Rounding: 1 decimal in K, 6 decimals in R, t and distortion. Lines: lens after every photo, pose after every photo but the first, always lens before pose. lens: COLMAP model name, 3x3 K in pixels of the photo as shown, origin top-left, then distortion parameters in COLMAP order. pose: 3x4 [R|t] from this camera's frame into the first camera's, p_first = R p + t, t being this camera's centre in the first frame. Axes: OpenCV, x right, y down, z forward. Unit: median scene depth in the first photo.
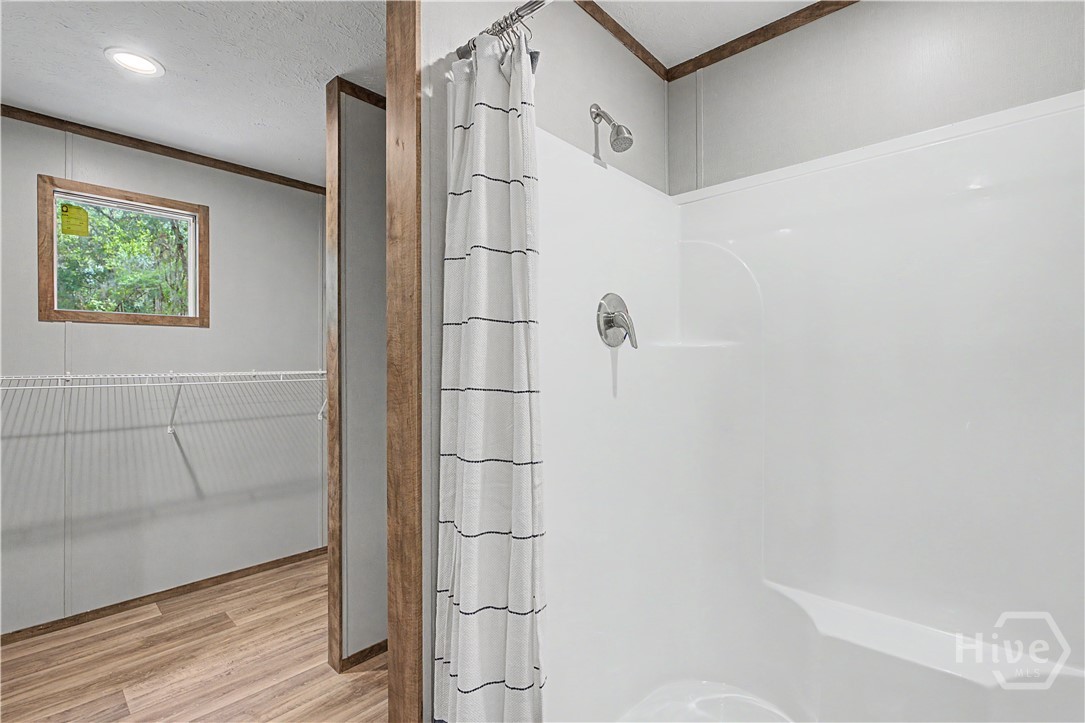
lens RADIAL K [[495.9, 0, 536.3], [0, 495.9, 358.2], [0, 0, 1]] dist [-0.005642, 0.000330]
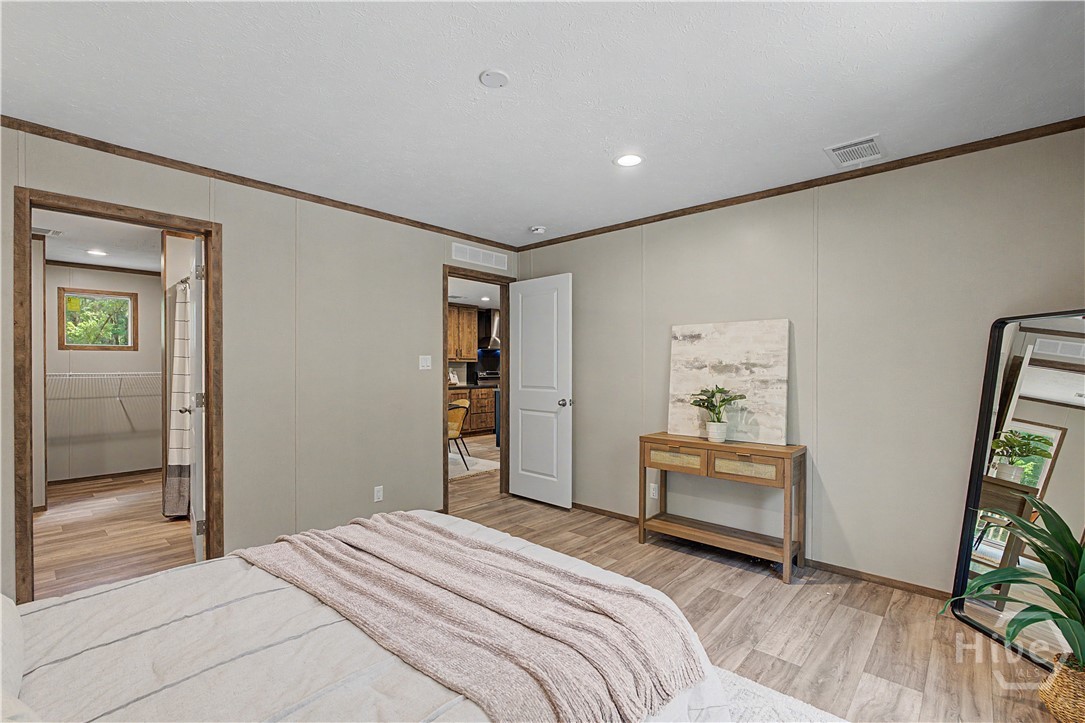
lens RADIAL K [[495.9, 0, 537.3], [0, 495.9, 366.3], [0, 0, 1]] dist [-0.005642, 0.000330]
pose [[0.999947, -0.005221, 0.008913, 1.057105], [0.005248, 0.999982, -0.002979, 0.018063], [-0.008897, 0.003026, 0.999956, -1.158467]]
